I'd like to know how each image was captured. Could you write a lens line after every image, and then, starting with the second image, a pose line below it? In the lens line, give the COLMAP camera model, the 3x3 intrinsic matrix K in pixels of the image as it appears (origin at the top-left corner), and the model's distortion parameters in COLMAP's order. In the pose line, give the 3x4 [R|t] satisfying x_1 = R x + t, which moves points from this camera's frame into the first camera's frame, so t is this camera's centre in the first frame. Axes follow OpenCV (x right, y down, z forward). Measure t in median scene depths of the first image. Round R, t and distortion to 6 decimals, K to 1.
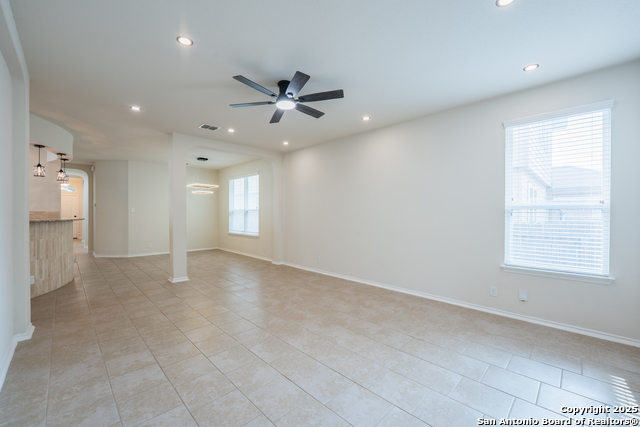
lens RADIAL K [[264.1, 0, 321.6], [0, 264.1, 214.5], [0, 0, 1]] dist [-0.008381, -0.001499]
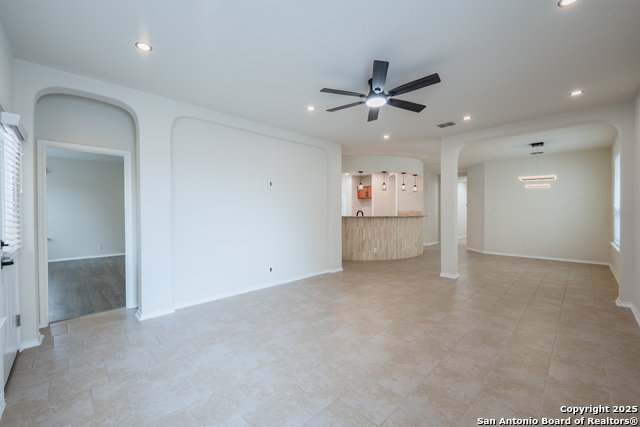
lens RADIAL K [[264.1, 0, 308.5], [0, 264.1, 210.5], [0, 0, 1]] dist [-0.008381, -0.001499]
pose [[-0.044619, -0.004562, -0.998994, 0.675285], [-0.005066, 0.999978, -0.004341, -0.004526], [0.998991, 0.004867, -0.044641, 0.624451]]
